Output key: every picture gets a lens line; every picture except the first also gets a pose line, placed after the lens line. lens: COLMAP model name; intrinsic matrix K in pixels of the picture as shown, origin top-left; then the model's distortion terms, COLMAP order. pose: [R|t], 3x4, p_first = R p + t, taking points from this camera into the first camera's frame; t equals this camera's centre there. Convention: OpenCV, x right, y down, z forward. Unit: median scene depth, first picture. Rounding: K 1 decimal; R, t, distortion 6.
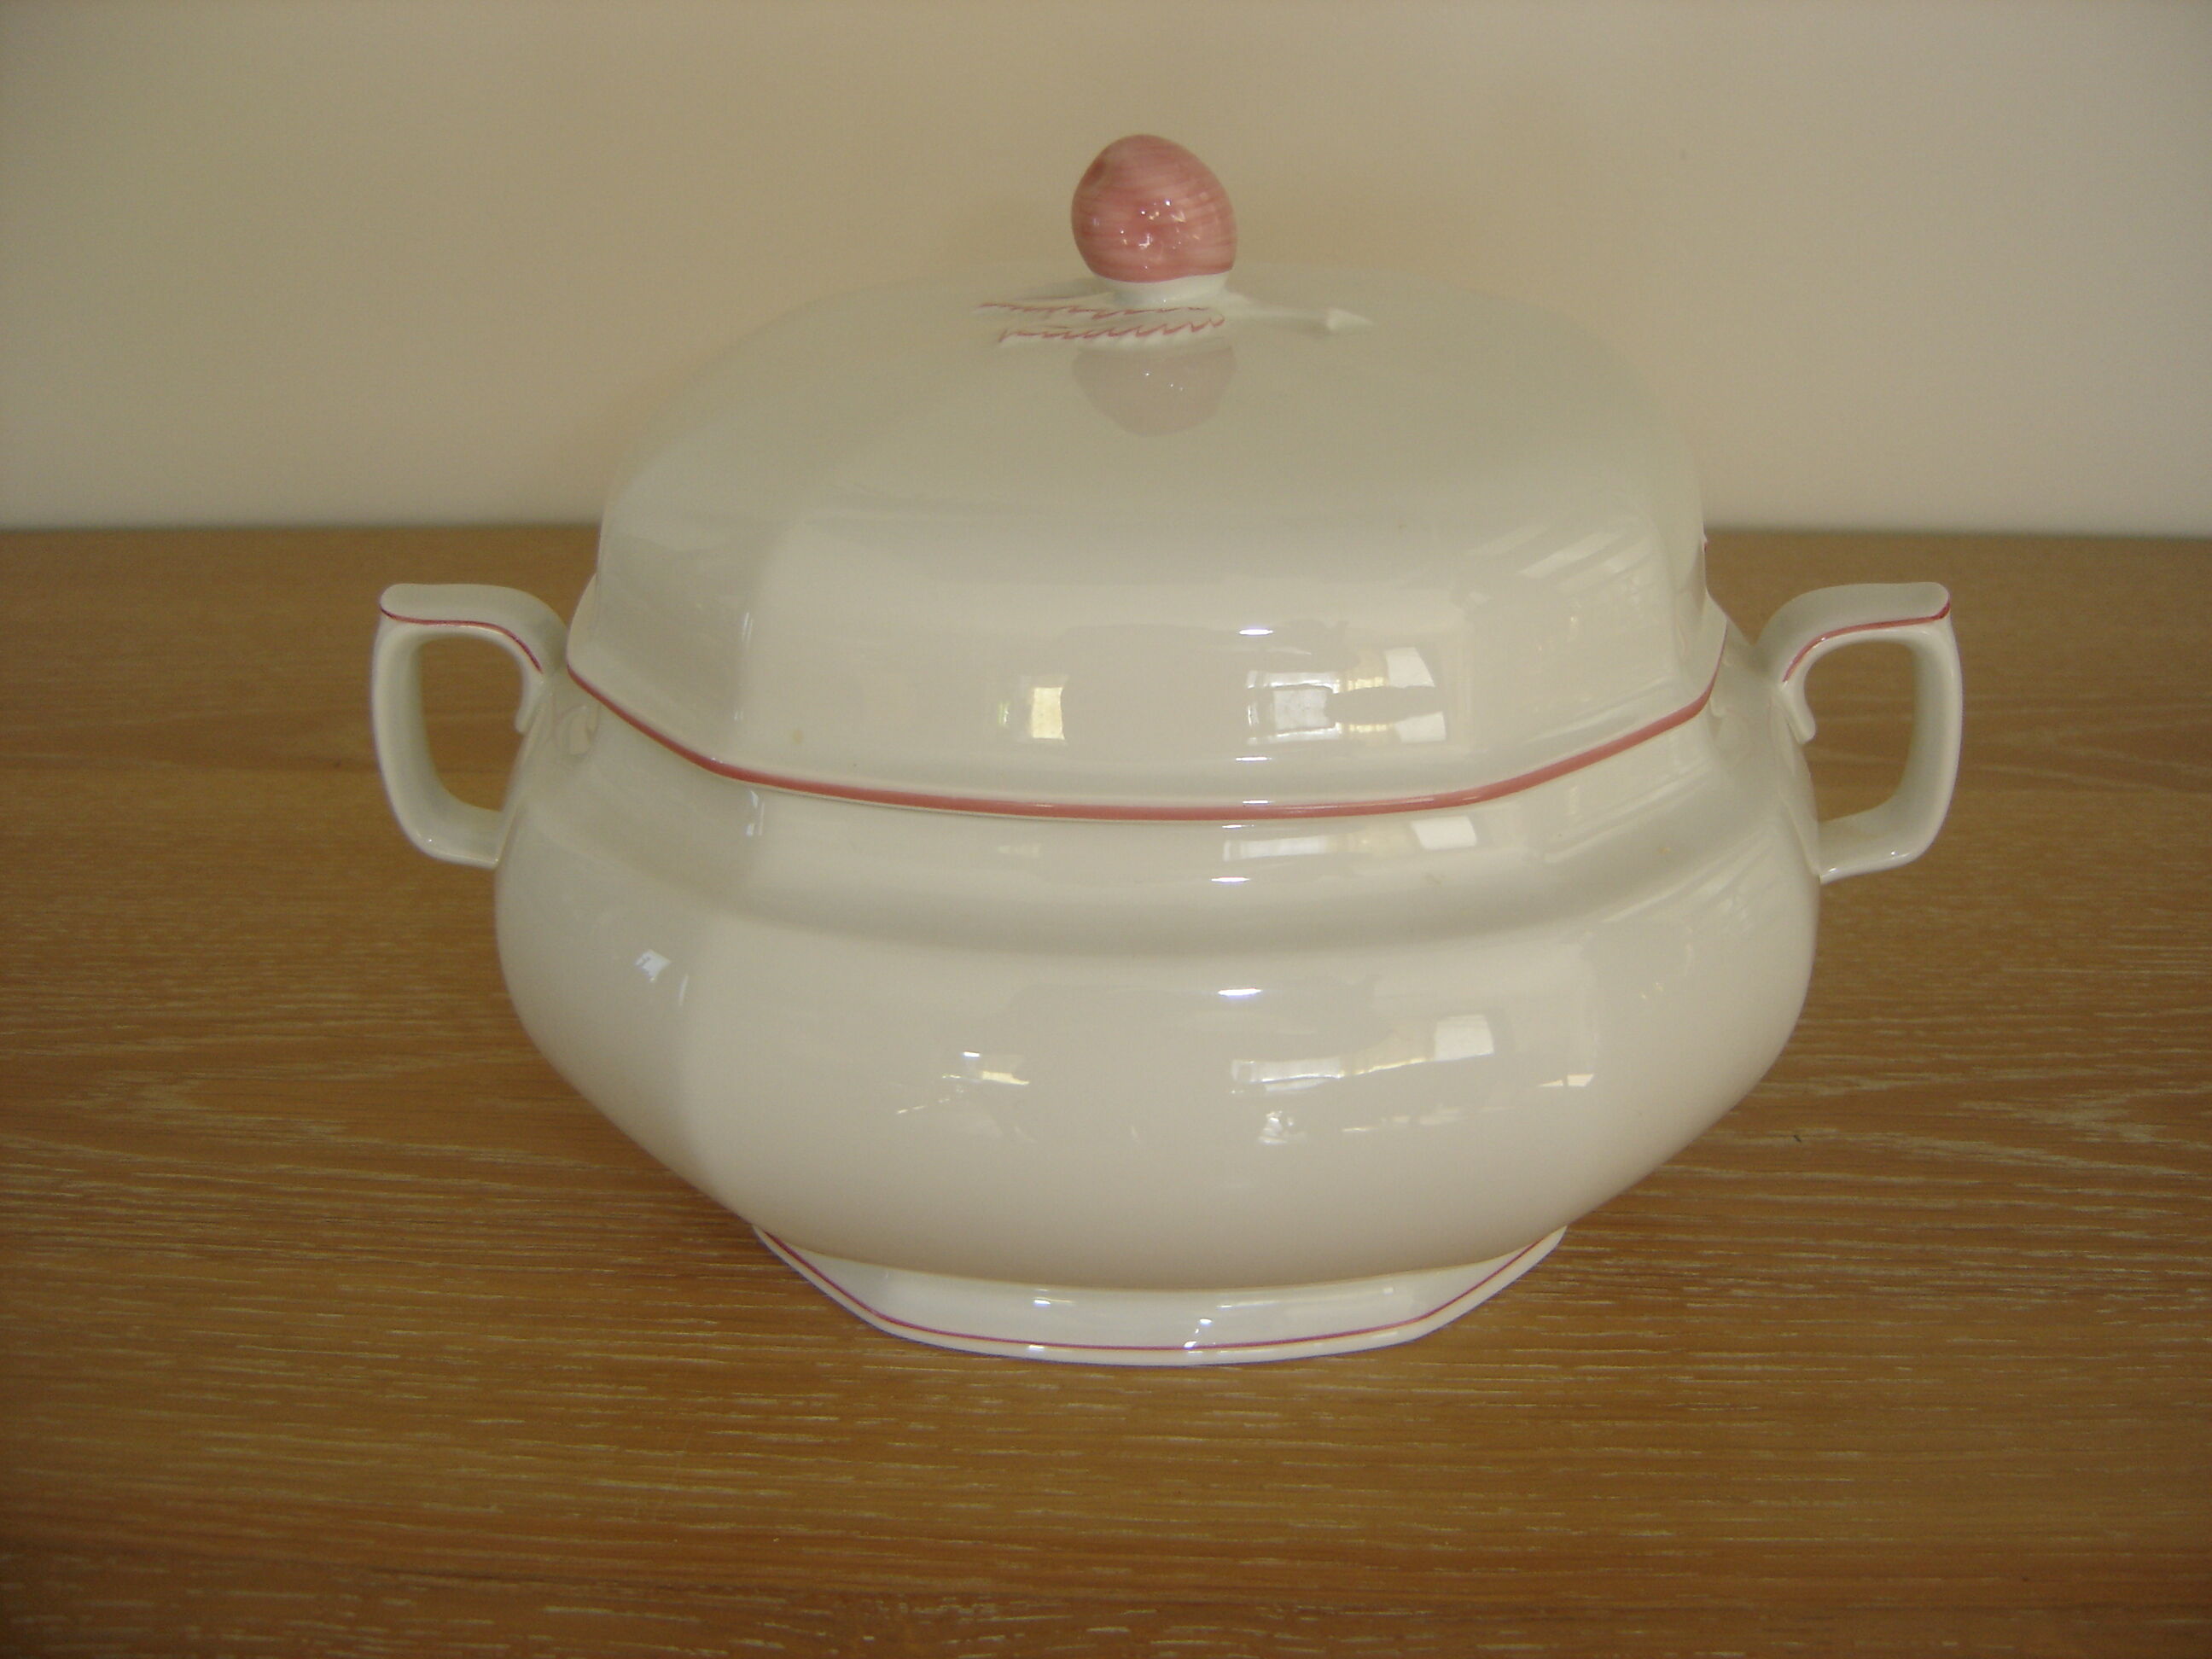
lens RADIAL K [[2388.5, 0, 1111.1], [0, 2388.5, 826.1], [0, 0, 1]] dist [-0.136458, 0.000000]
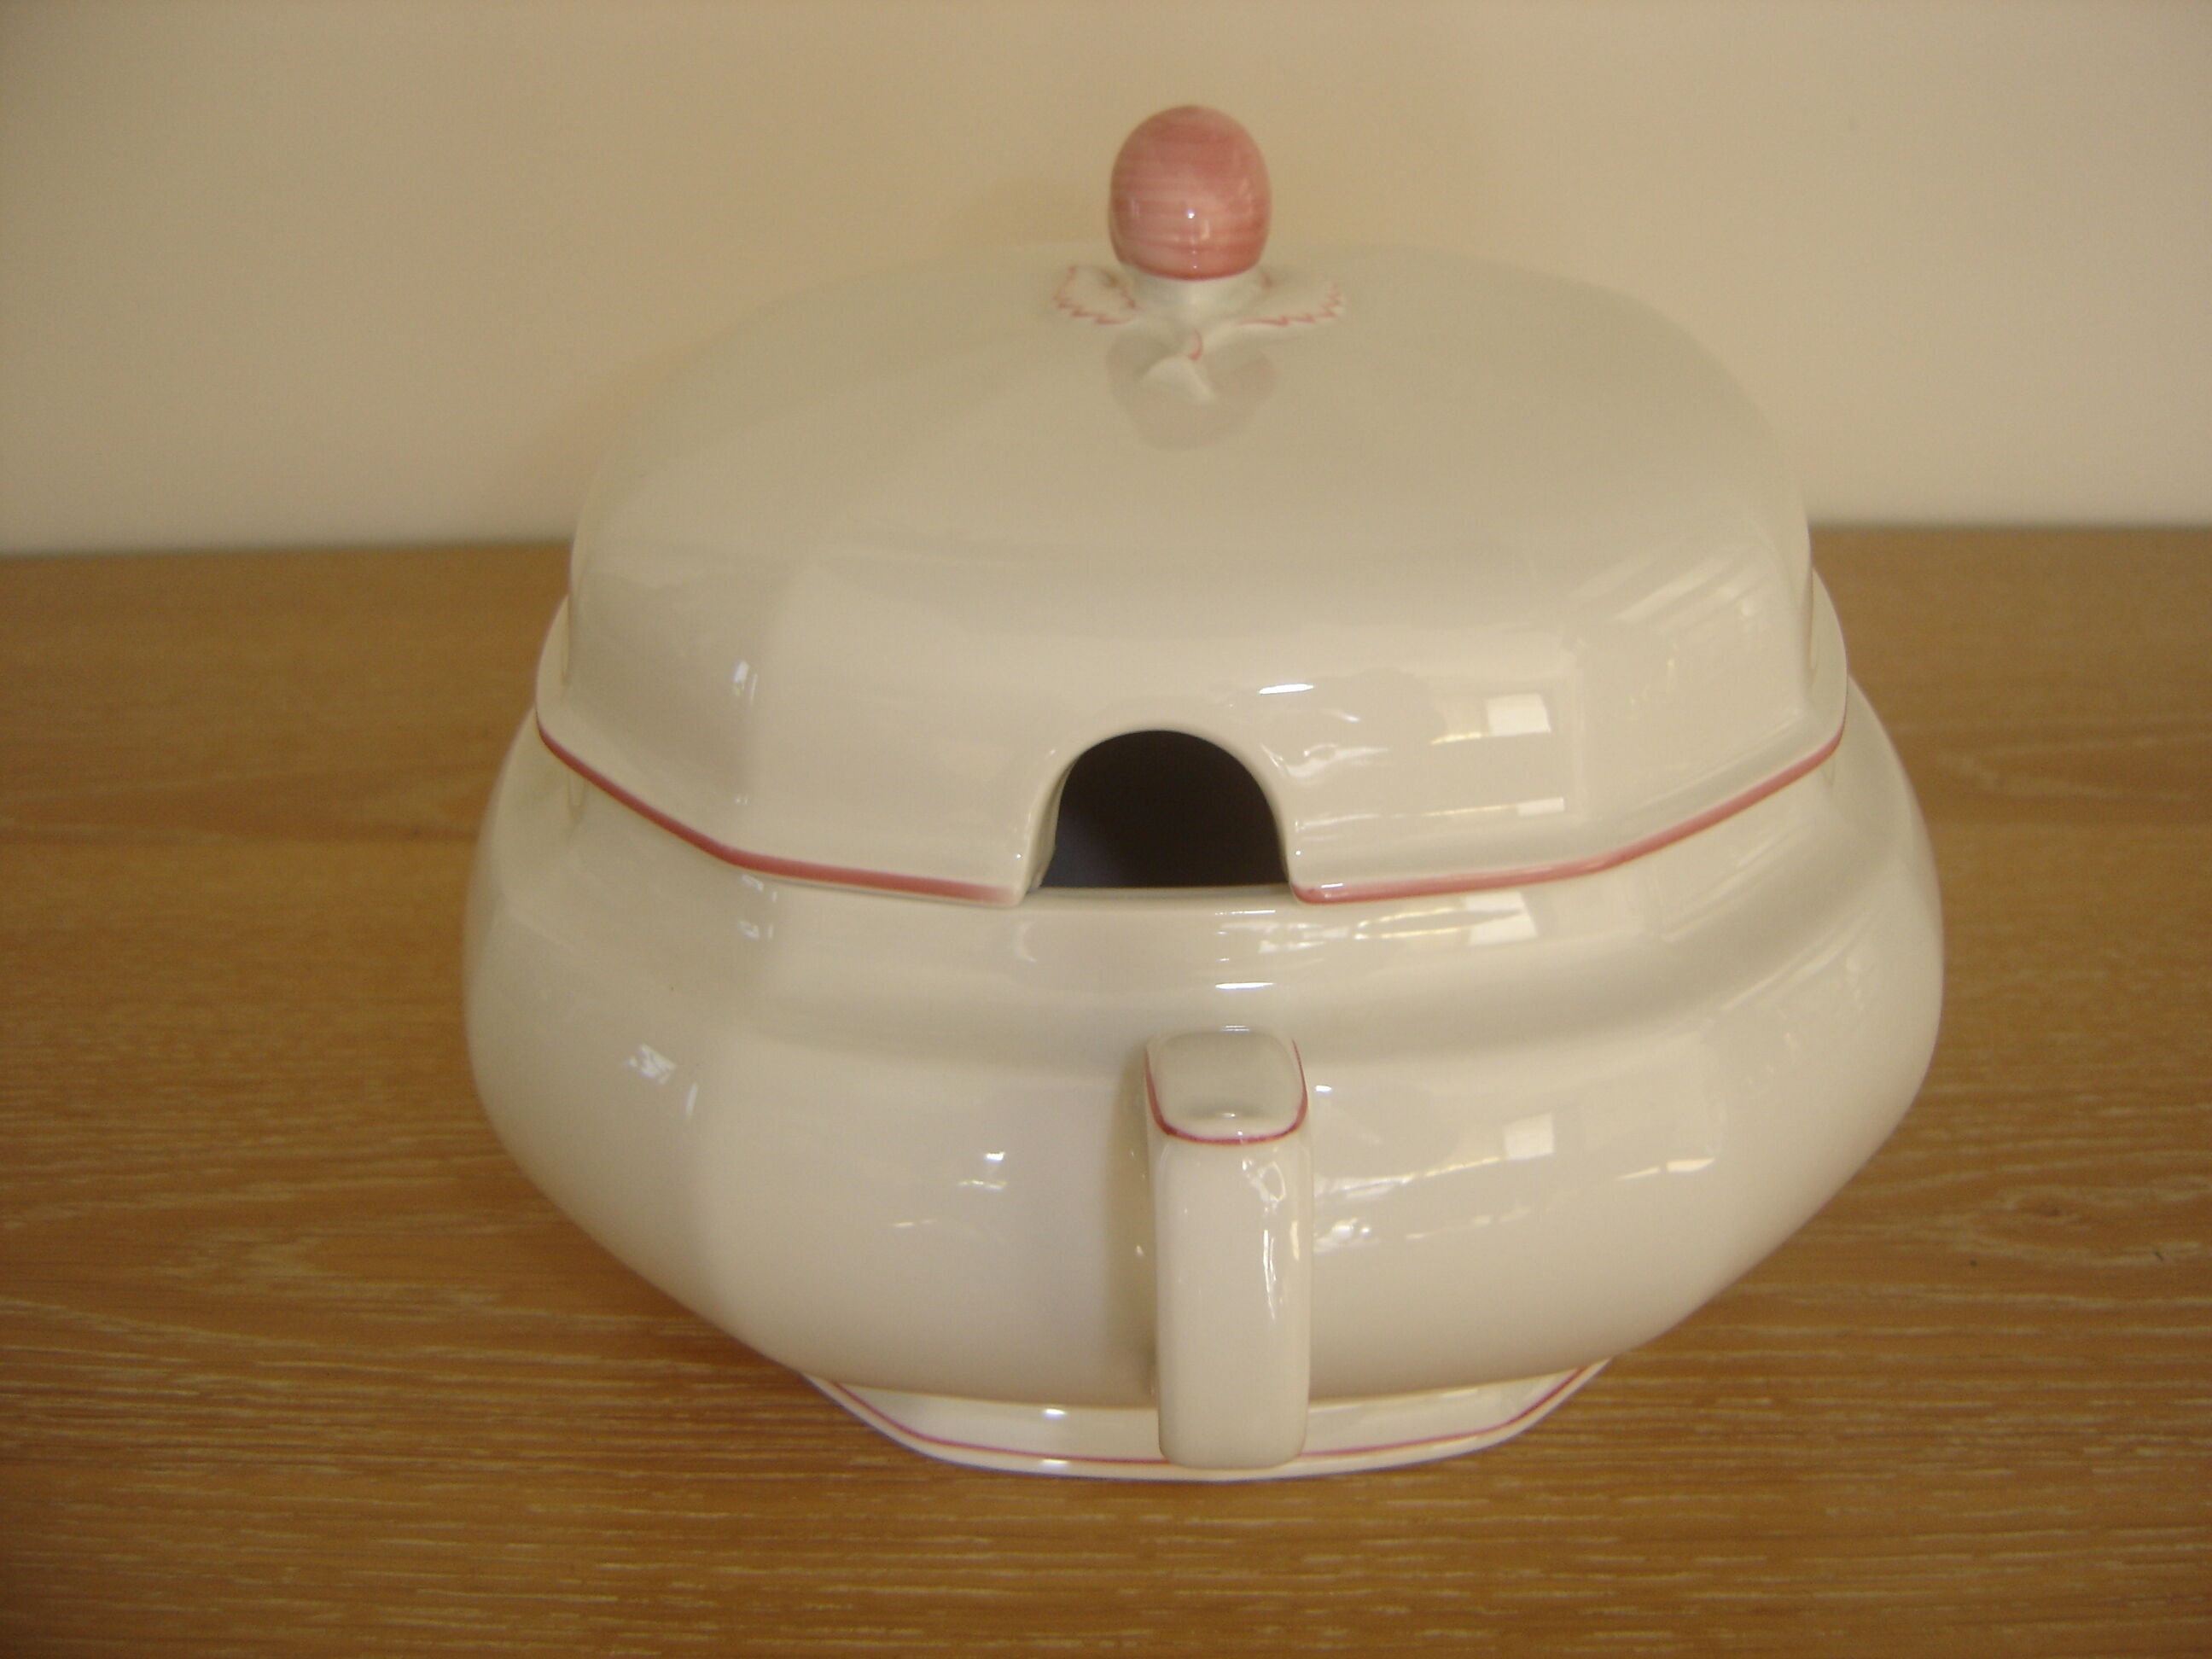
lens RADIAL K [[2388.5, 0, 1129.5], [0, 2388.5, 831.0], [0, 0, 1]] dist [-0.136458, 0.000000]
pose [[0.998980, -0.023017, 0.038844, -0.145823], [0.022075, 0.999456, 0.024489, -0.066196], [-0.039386, -0.023606, 0.998945, 0.158261]]
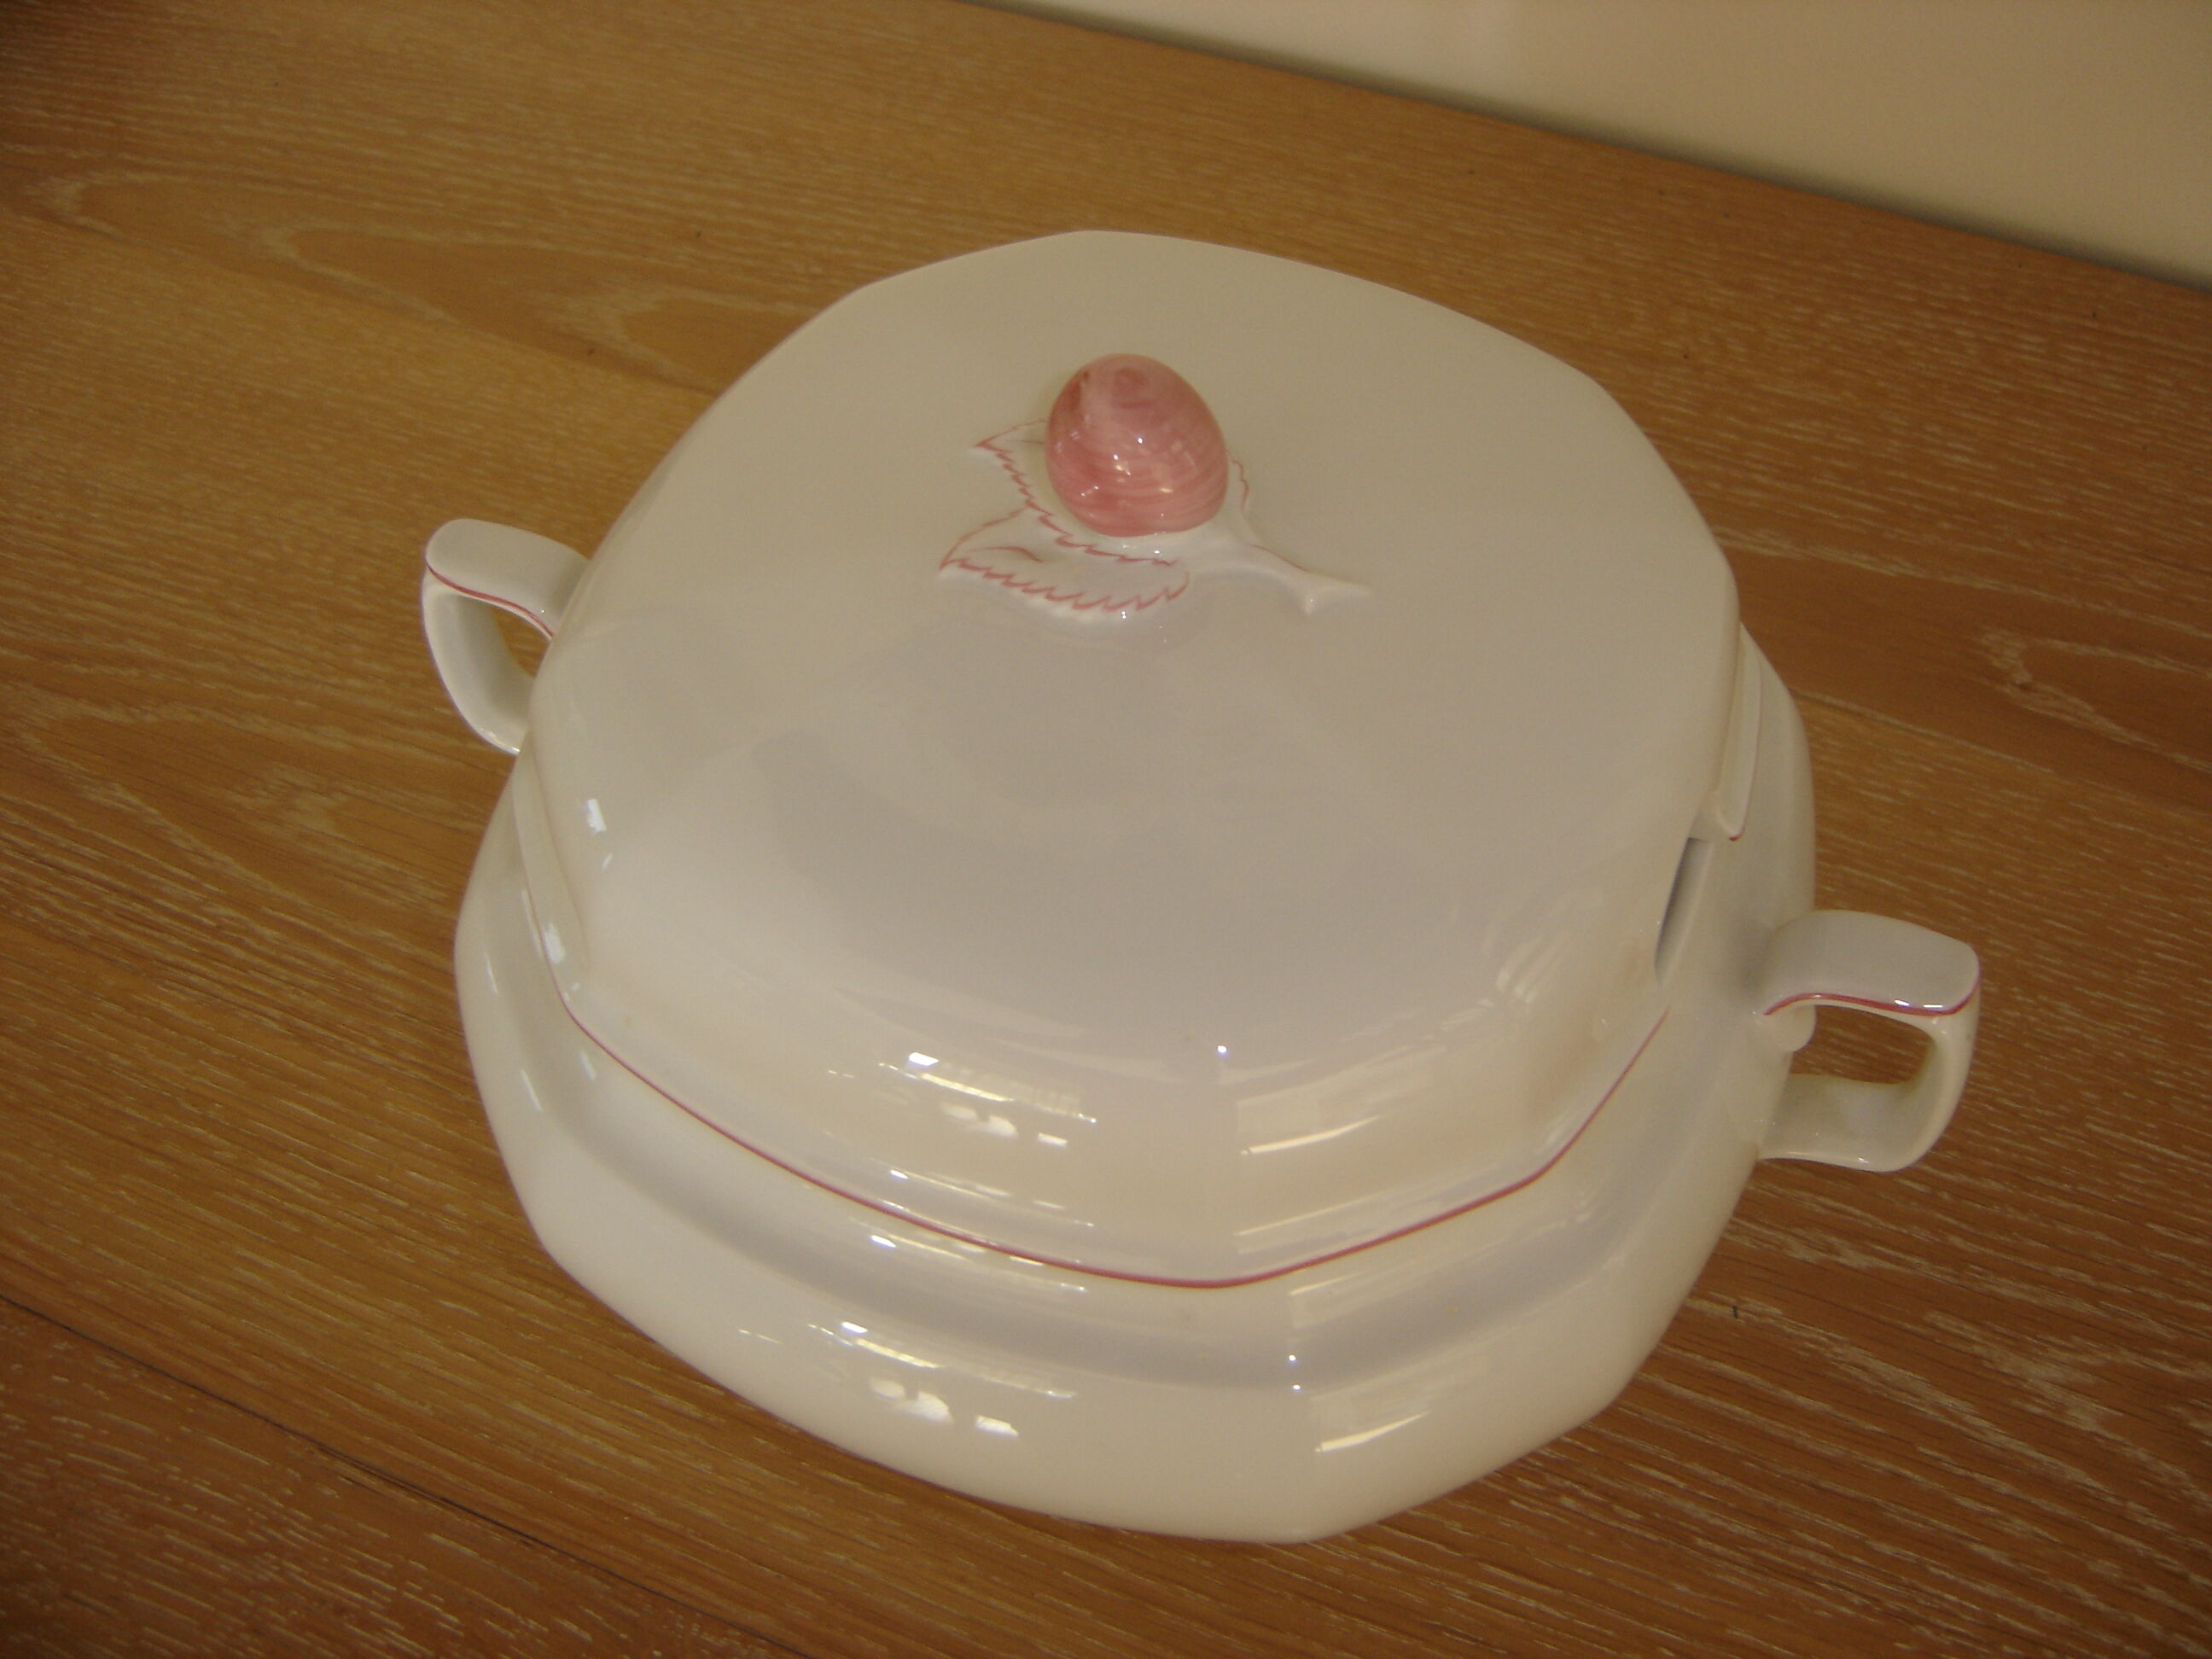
lens RADIAL K [[2388.5, 0, 1107.5], [0, 2388.5, 819.4], [0, 0, 1]] dist [-0.136458, 0.000000]
pose [[0.945678, 0.250045, -0.207777, 0.219233], [-0.135977, 0.884731, 0.445827, -0.510011], [0.295304, -0.393356, 0.870670, 0.161193]]
